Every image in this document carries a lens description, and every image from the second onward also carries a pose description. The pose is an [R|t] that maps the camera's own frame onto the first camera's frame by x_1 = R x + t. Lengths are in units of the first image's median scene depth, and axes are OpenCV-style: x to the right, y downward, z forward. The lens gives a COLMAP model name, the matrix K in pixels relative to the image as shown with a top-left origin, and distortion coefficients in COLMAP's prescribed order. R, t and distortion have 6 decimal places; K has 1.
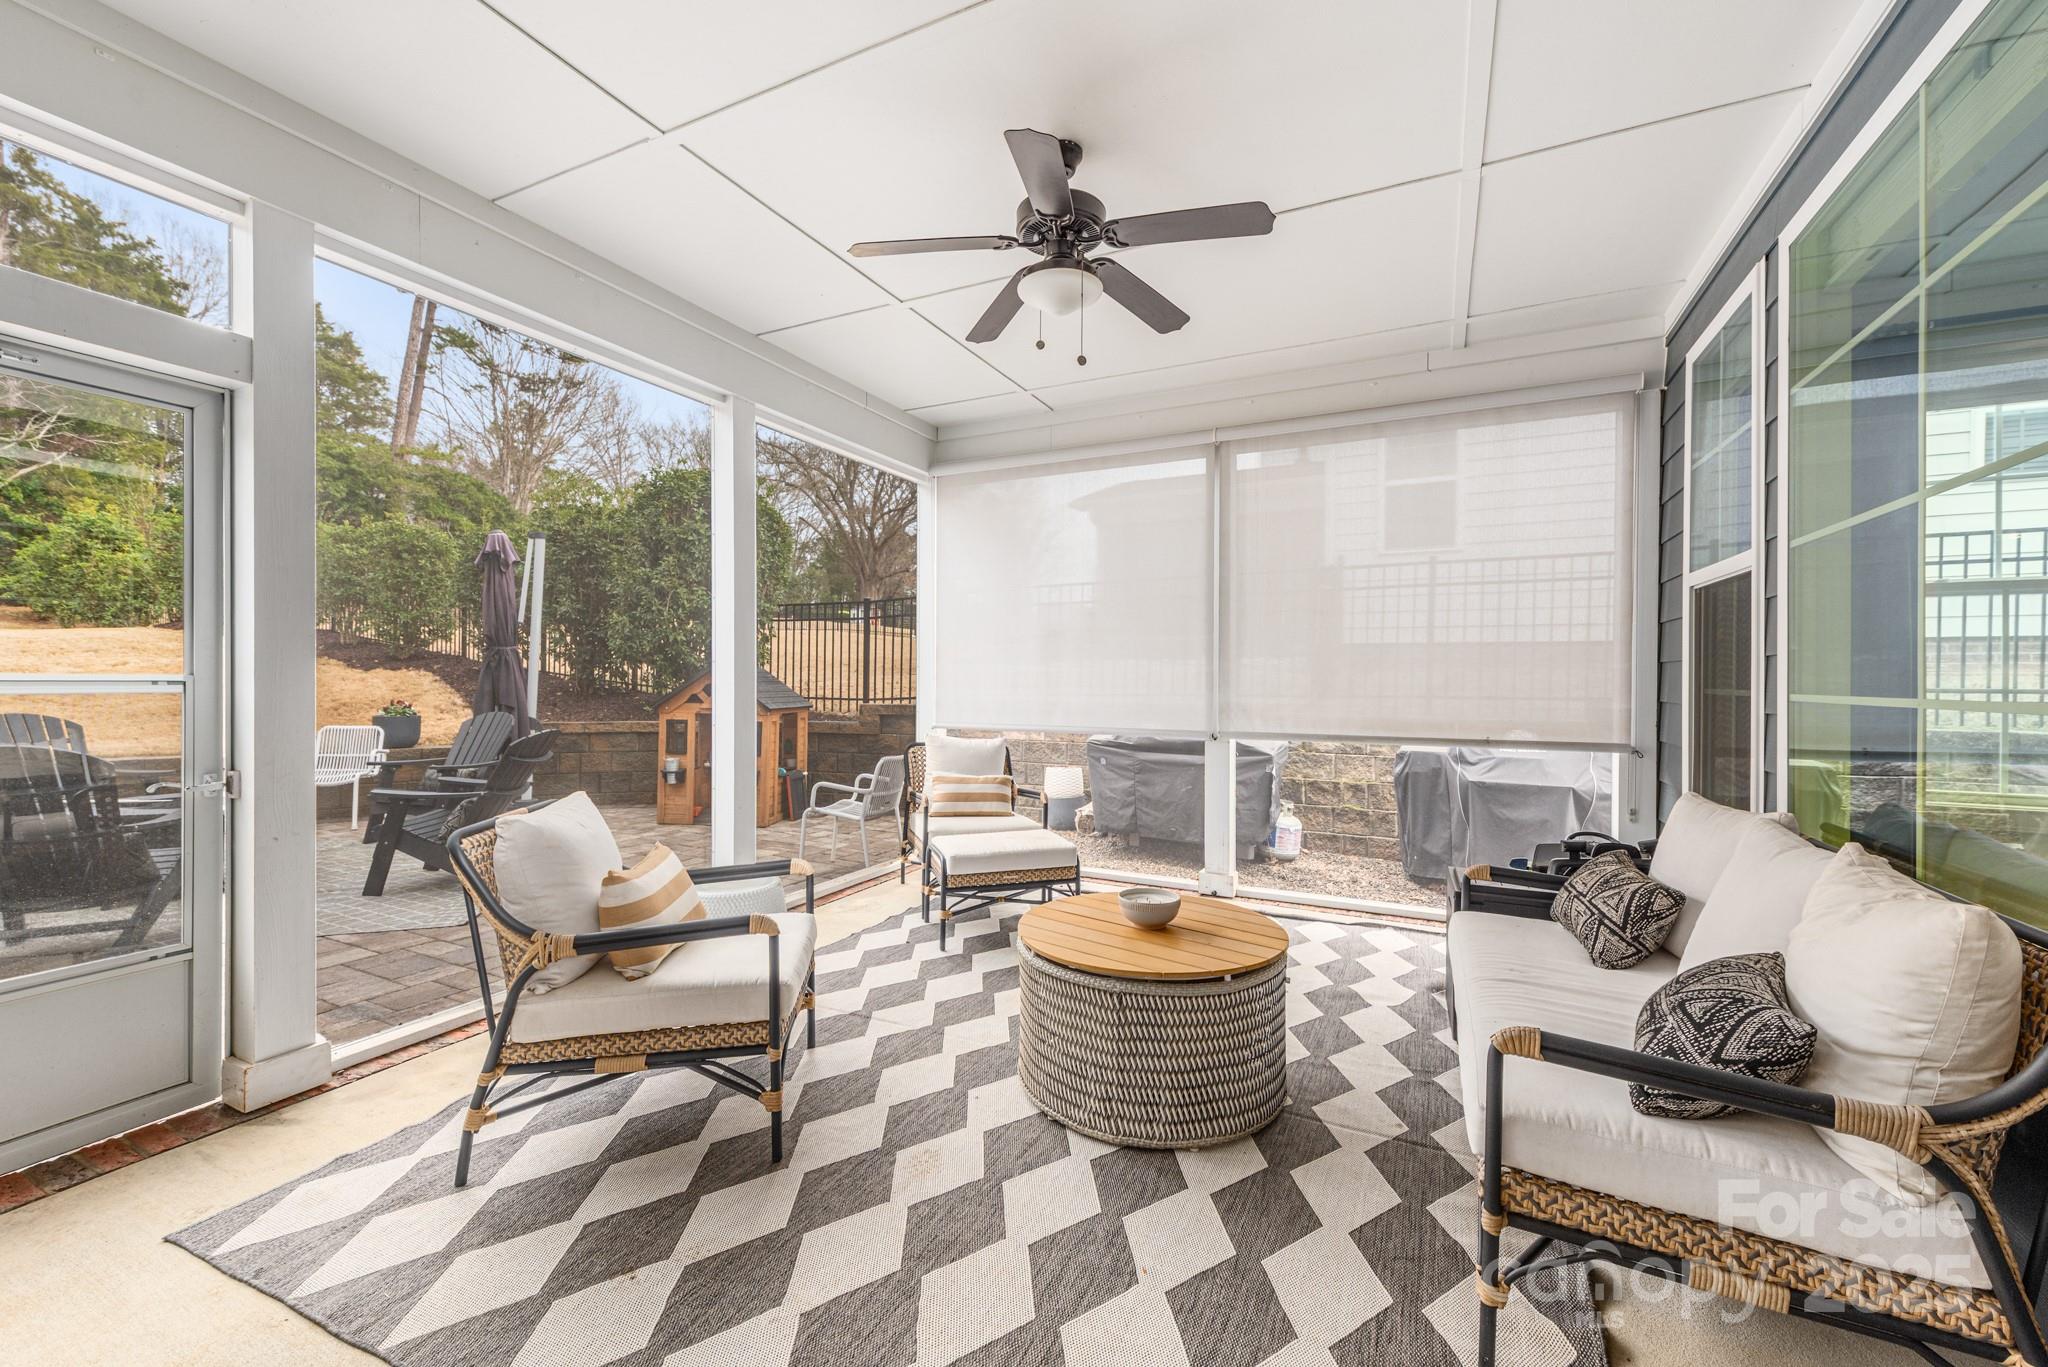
lens RADIAL K [[806.4, 0, 1024.8], [0, 806.4, 681.5], [0, 0, 1]] dist [0.007153, -0.000666]
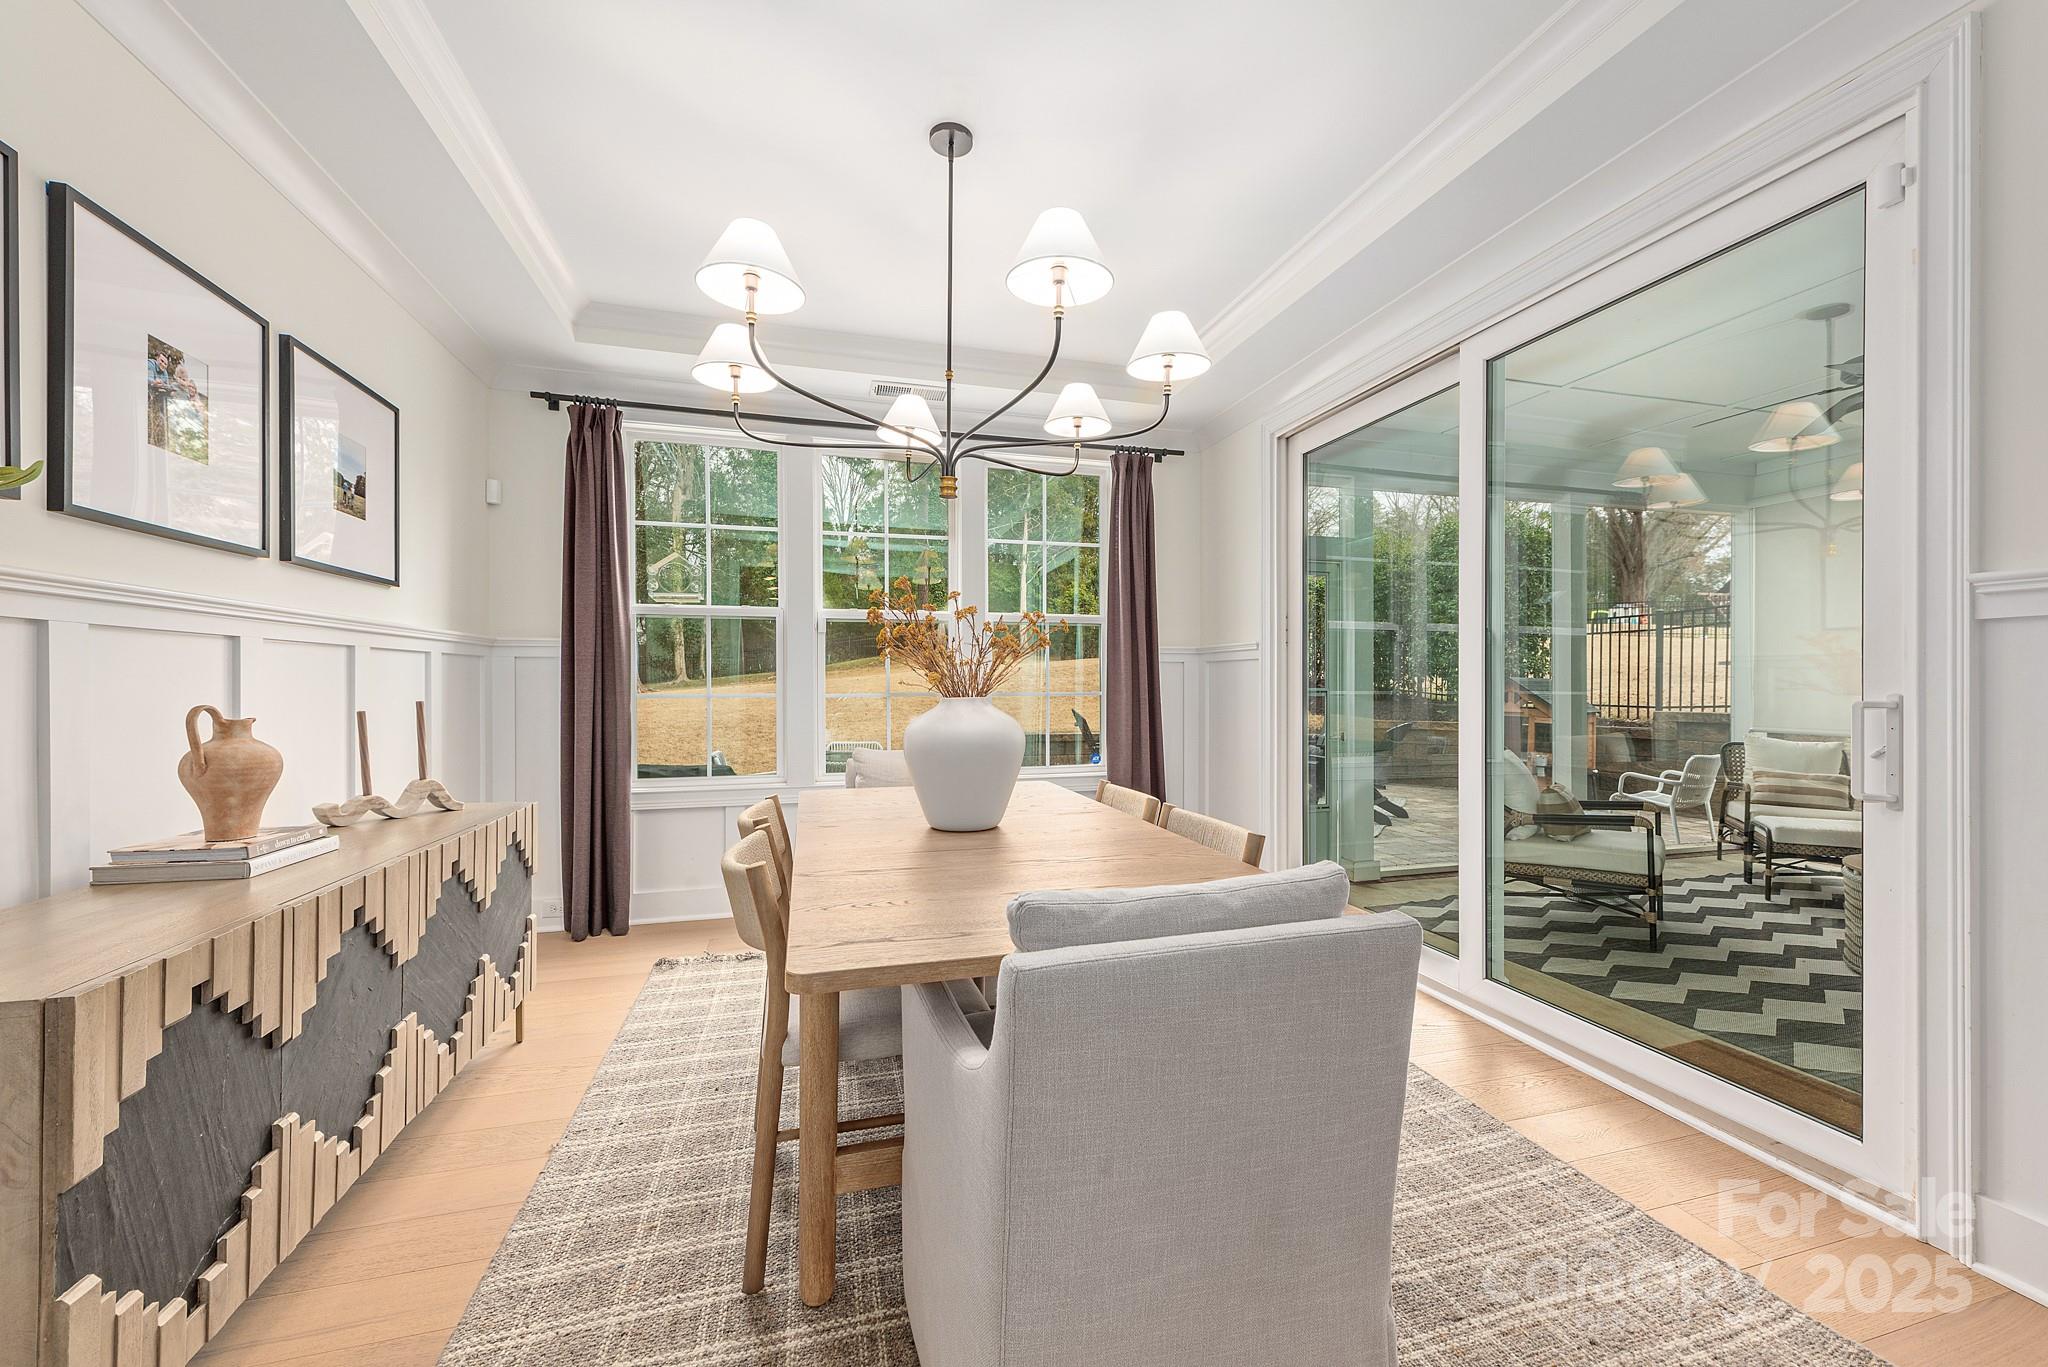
lens RADIAL K [[806.4, 0, 1027.1], [0, 806.4, 685.3], [0, 0, 1]] dist [0.007153, -0.000666]
pose [[0.677007, -0.007245, -0.735941, 0.040111], [0.003905, 0.999973, -0.006252, -0.004457], [0.735966, 0.001359, 0.677017, -0.570391]]
